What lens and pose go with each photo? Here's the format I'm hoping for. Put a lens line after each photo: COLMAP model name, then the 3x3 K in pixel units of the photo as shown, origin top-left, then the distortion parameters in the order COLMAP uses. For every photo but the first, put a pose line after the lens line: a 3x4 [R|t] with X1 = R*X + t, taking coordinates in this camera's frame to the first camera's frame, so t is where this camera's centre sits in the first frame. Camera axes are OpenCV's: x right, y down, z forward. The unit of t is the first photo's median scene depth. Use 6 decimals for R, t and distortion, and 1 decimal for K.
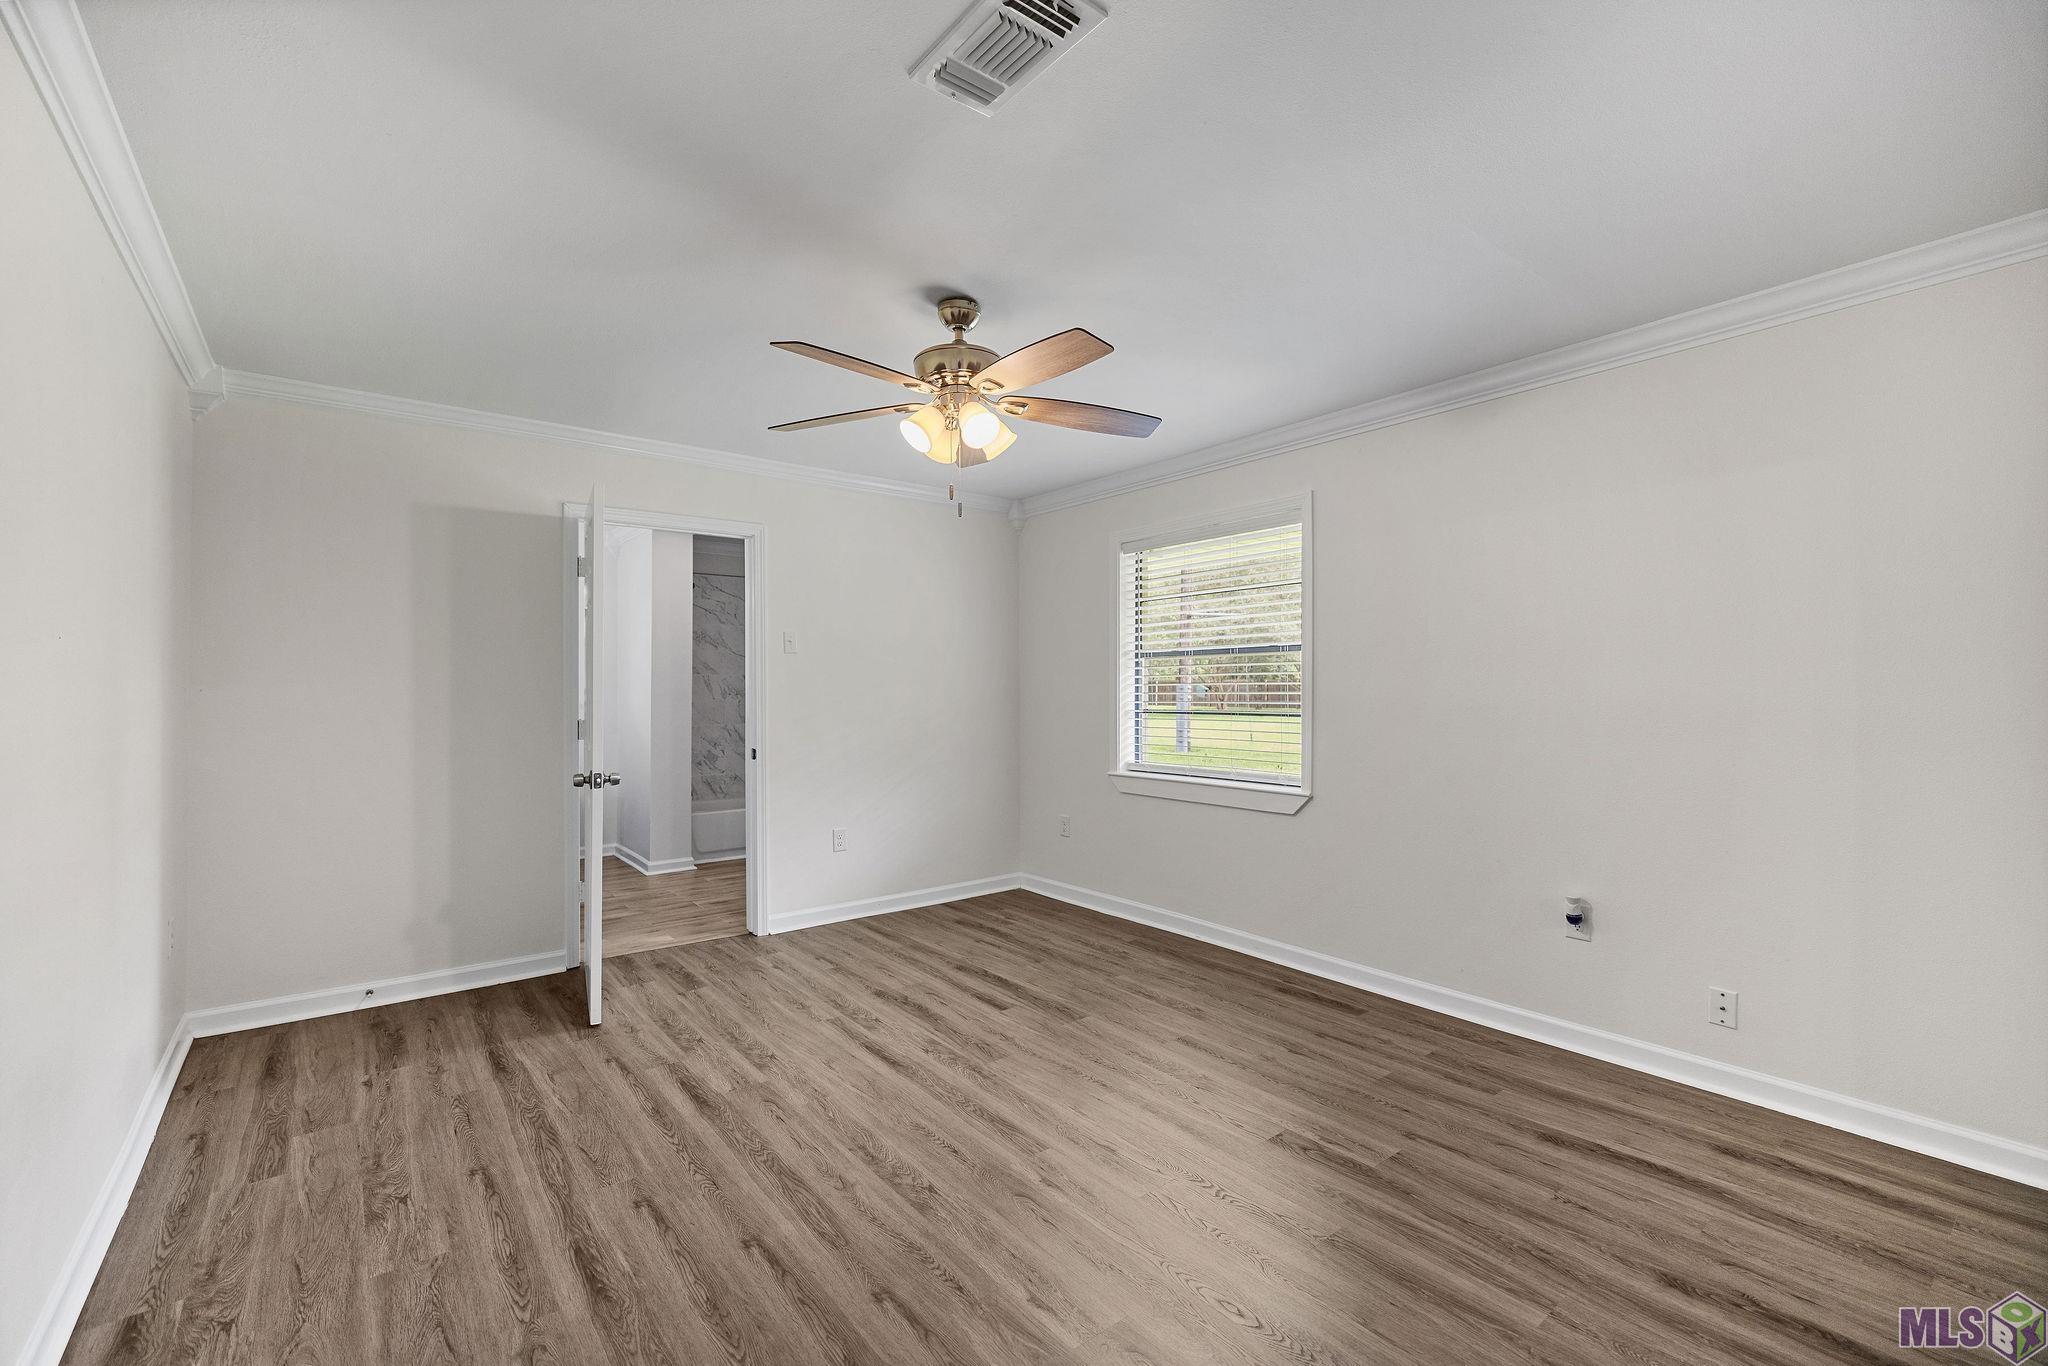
lens RADIAL K [[864.3, 0, 1018.7], [0, 864.3, 682.4], [0, 0, 1]] dist [0.002897, -0.000133]
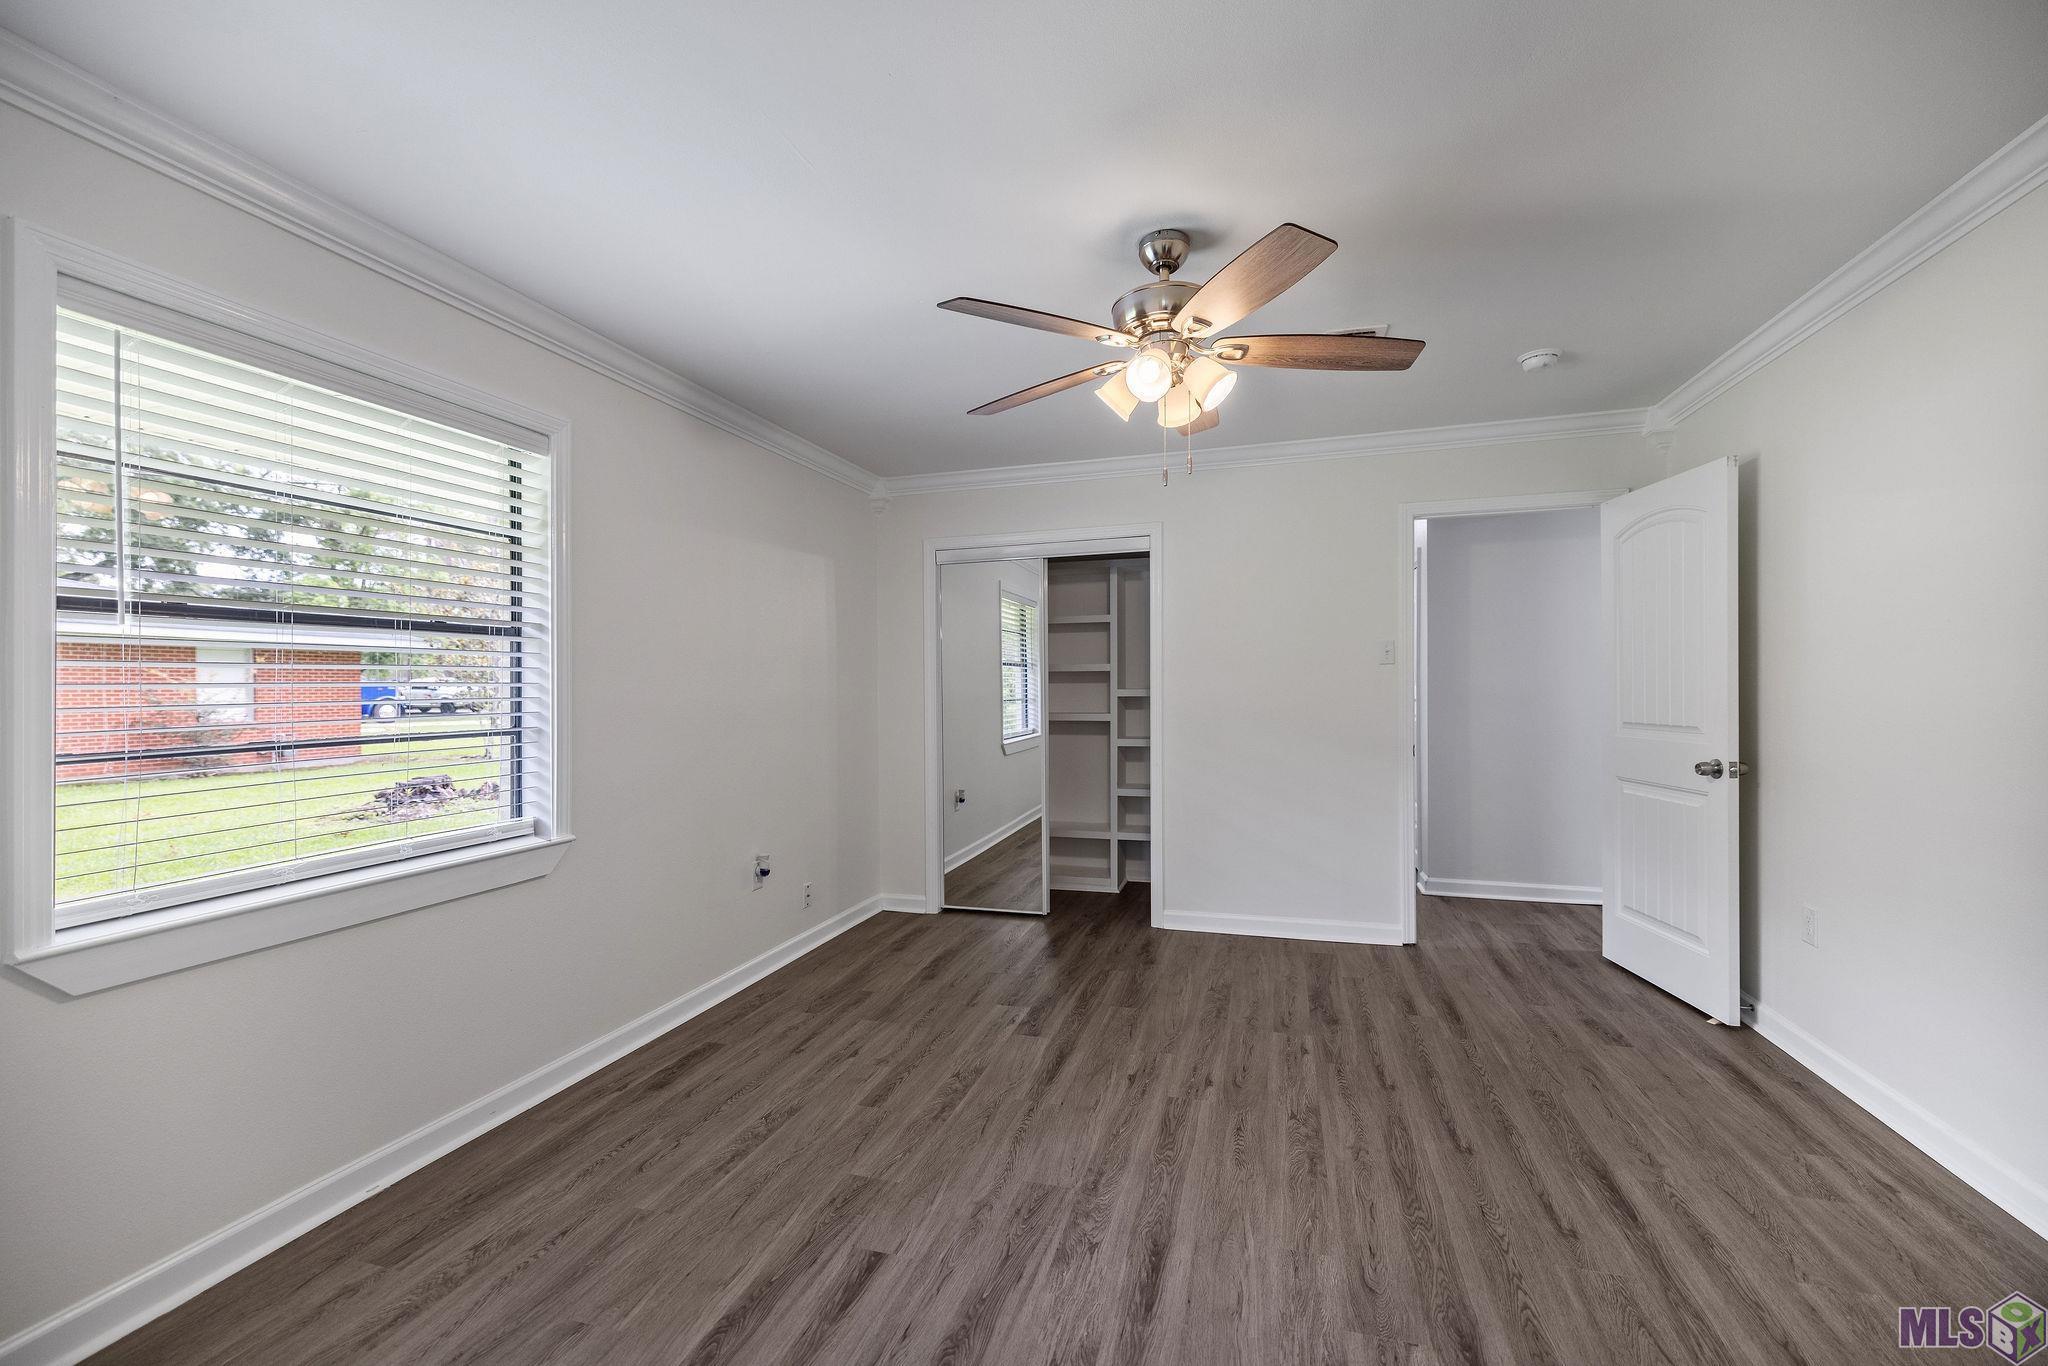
lens RADIAL K [[864.3, 0, 1016.2], [0, 864.3, 689.6], [0, 0, 1]] dist [0.002897, -0.000133]
pose [[-0.574927, 0.007266, 0.818173, -0.740084], [0.005948, 0.999971, -0.004701, 0.017444], [-0.818183, 0.002164, -0.574953, 1.737349]]
